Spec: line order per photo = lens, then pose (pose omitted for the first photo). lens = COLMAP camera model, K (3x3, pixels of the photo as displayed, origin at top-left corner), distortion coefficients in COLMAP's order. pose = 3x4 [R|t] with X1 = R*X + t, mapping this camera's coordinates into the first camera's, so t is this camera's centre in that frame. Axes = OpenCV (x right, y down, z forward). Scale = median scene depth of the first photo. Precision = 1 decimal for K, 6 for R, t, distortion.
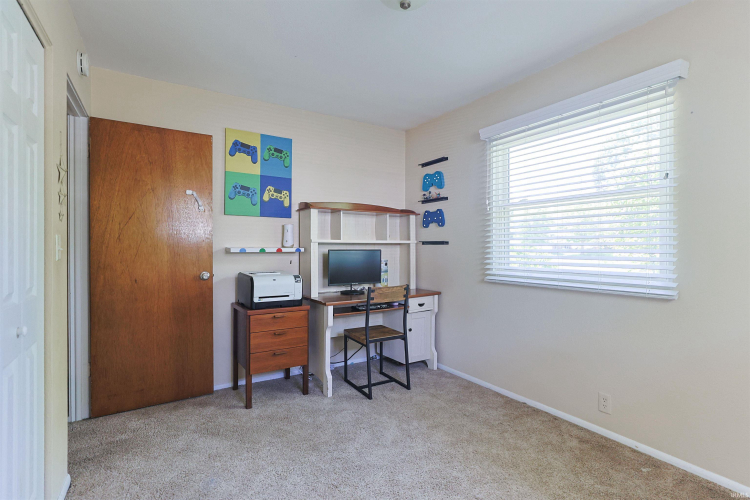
lens RADIAL K [[362.9, 0, 384.2], [0, 362.9, 247.8], [0, 0, 1]] dist [-0.023988, 0.013720]
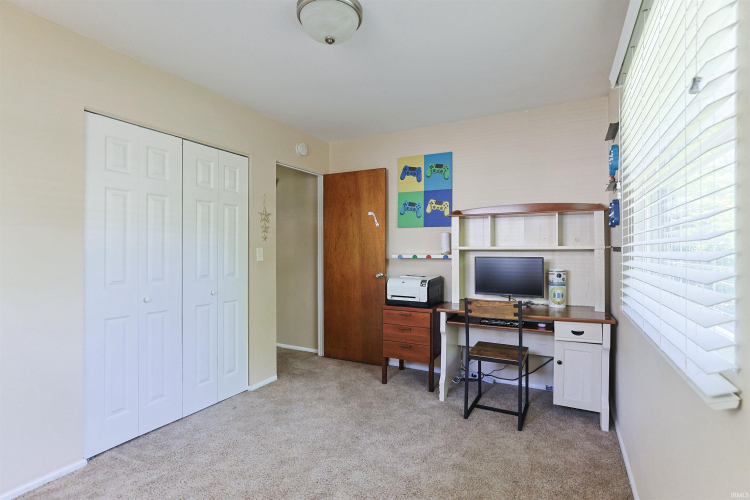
lens RADIAL K [[362.9, 0, 384.2], [0, 362.9, 247.8], [0, 0, 1]] dist [-0.023988, 0.013720]
pose [[0.496642, -0.004361, -0.867944, 0.621699], [-0.000079, 0.999987, -0.005069, -0.015017], [0.867955, 0.002587, 0.496635, 0.331480]]
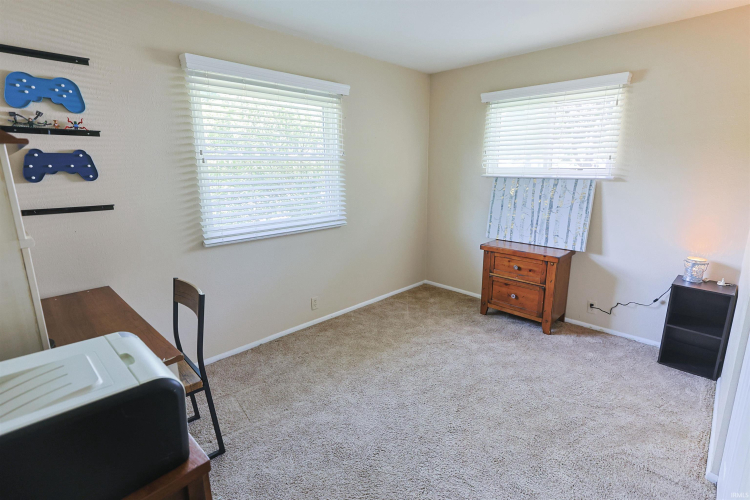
lens RADIAL K [[355.8, 0, 375.1], [0, 355.8, 244.2], [0, 0, 1]] dist [-0.021549, 0.013097]
pose [[-0.211759, -0.205356, 0.955503, -0.603436], [0.005483, 0.977410, 0.211280, -0.090207], [-0.977306, 0.049979, -0.205850, 0.784696]]
